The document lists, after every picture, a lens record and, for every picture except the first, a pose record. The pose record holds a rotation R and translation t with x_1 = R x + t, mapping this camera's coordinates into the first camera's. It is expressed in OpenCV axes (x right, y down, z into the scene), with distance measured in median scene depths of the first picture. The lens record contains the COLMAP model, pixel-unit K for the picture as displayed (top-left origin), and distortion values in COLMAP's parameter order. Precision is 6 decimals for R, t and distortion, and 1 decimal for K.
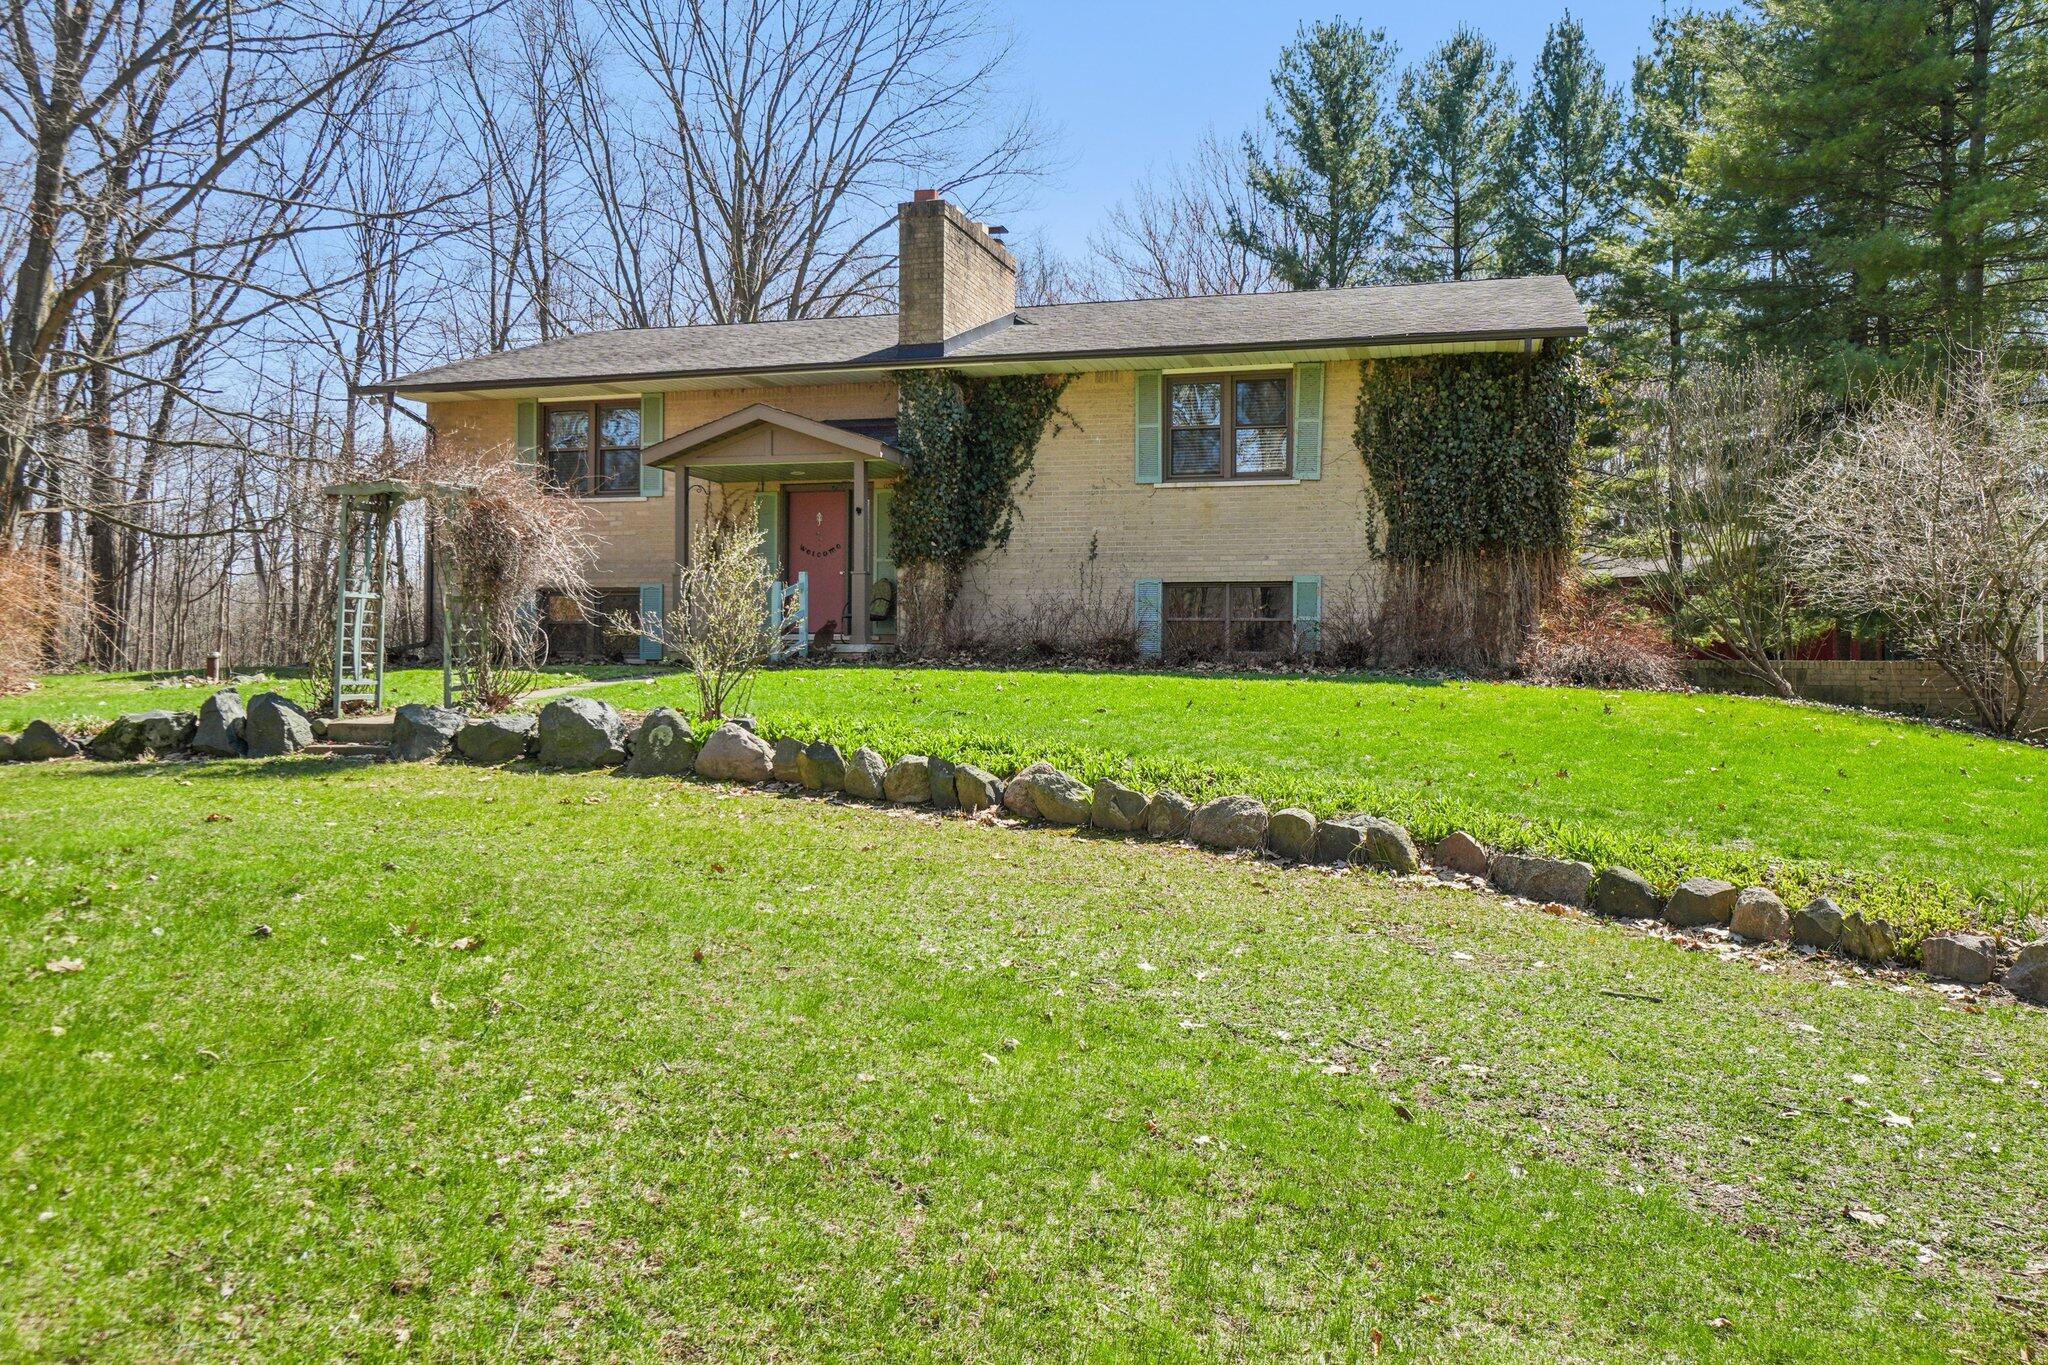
lens RADIAL K [[1657.5, 0, 1026.7], [0, 1657.5, 680.0], [0, 0, 1]] dist [-0.000049, 0.005025]
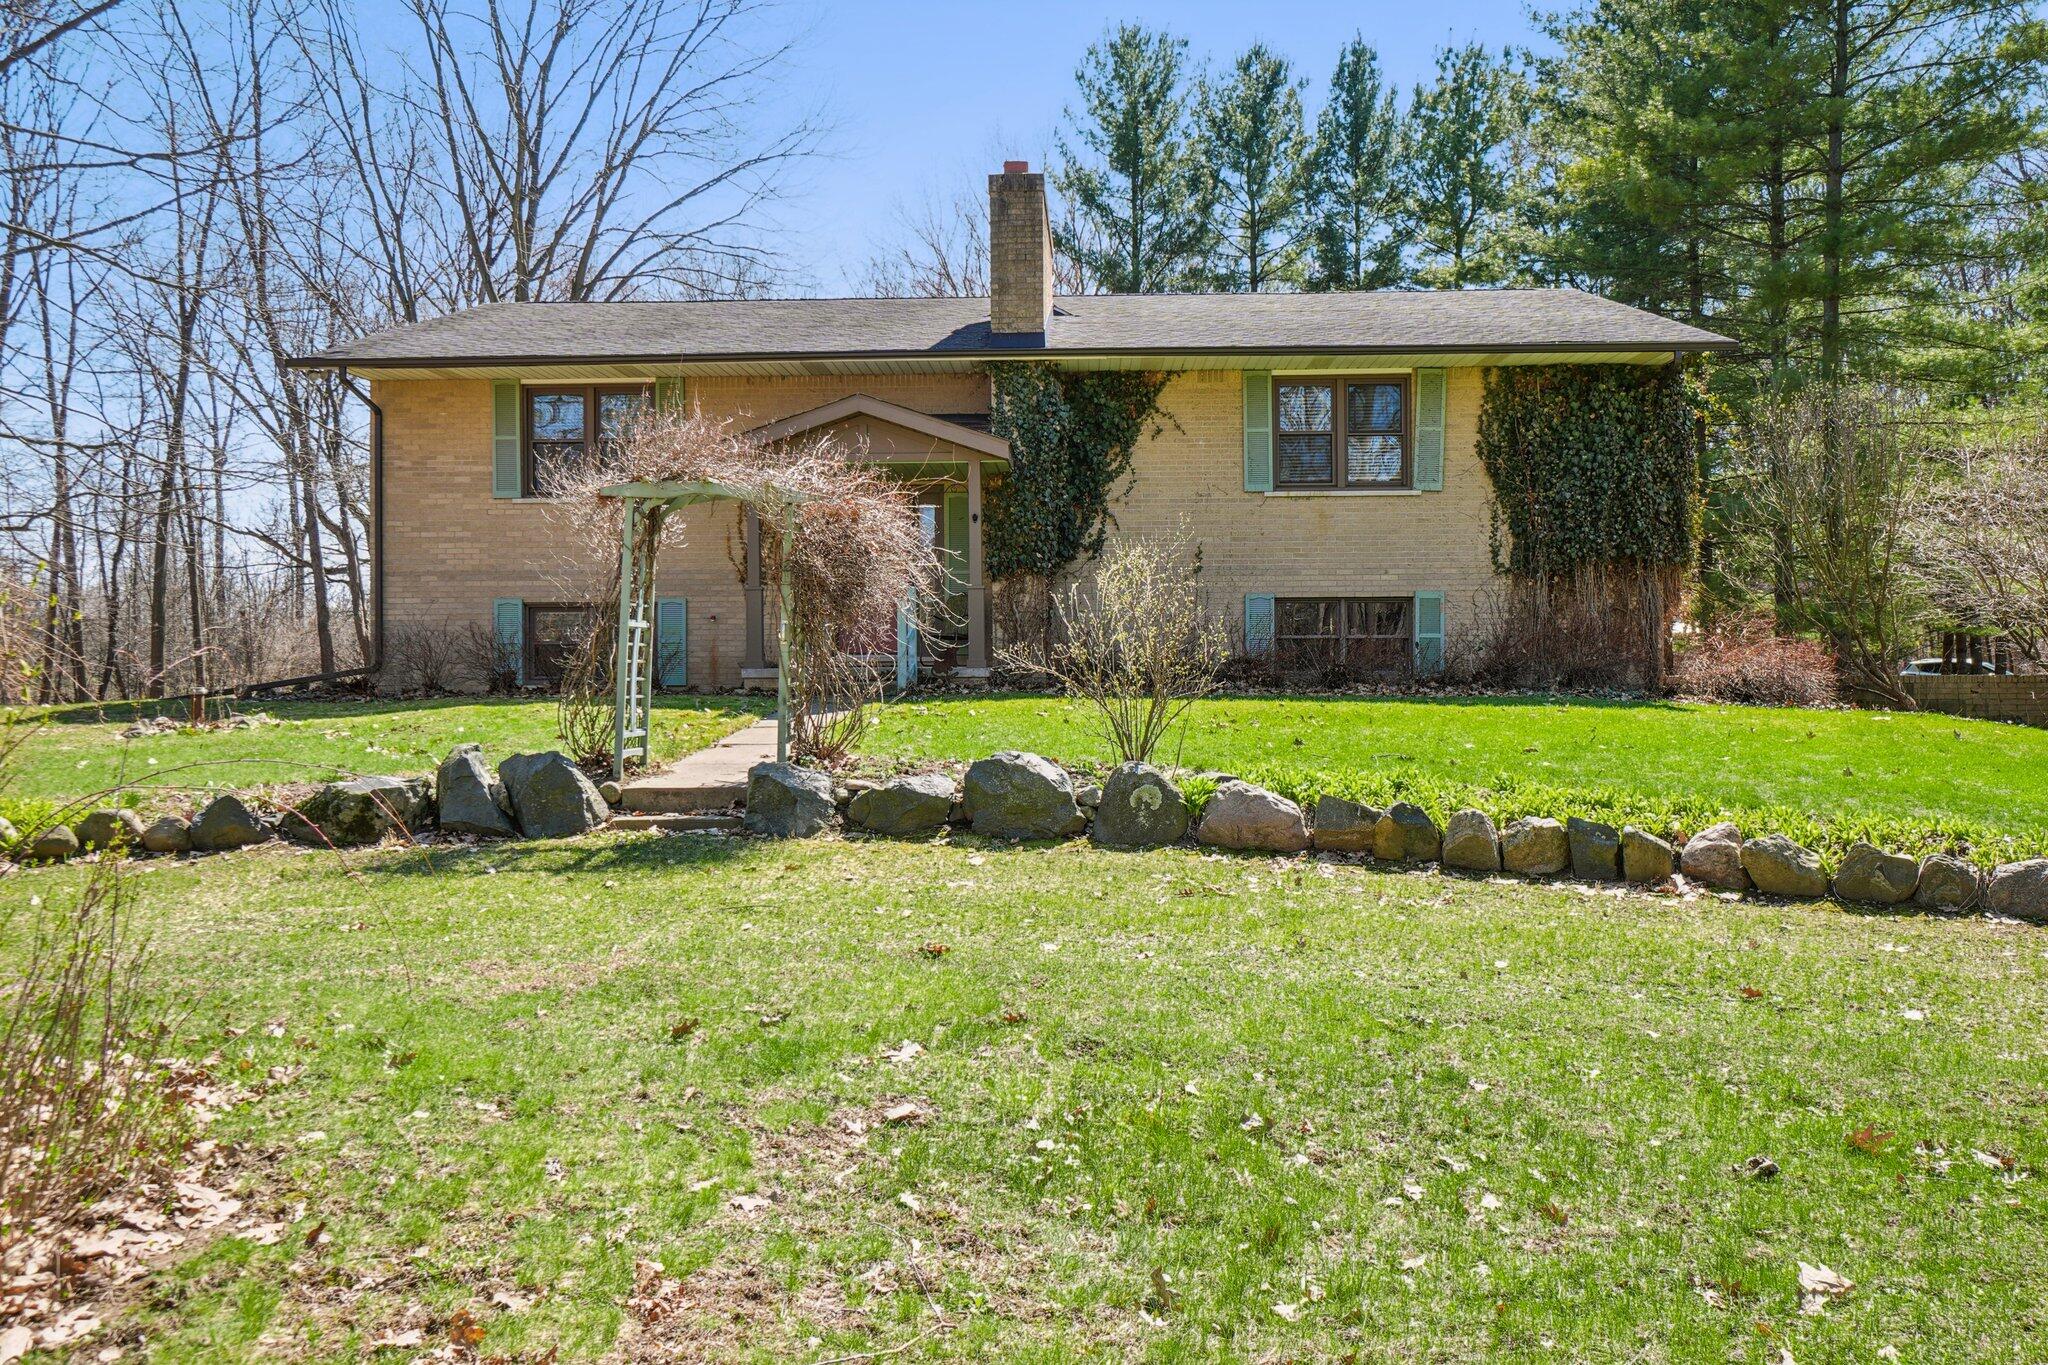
lens RADIAL K [[1630.5, 0, 1025.5], [0, 1630.5, 728.2], [0, 0, 1]] dist [-0.011320, -0.000858]
pose [[0.969296, -0.020579, 0.245035, -0.287953], [0.013080, 0.999396, 0.032192, -0.016757], [-0.245549, -0.027998, 0.968980, 0.139371]]
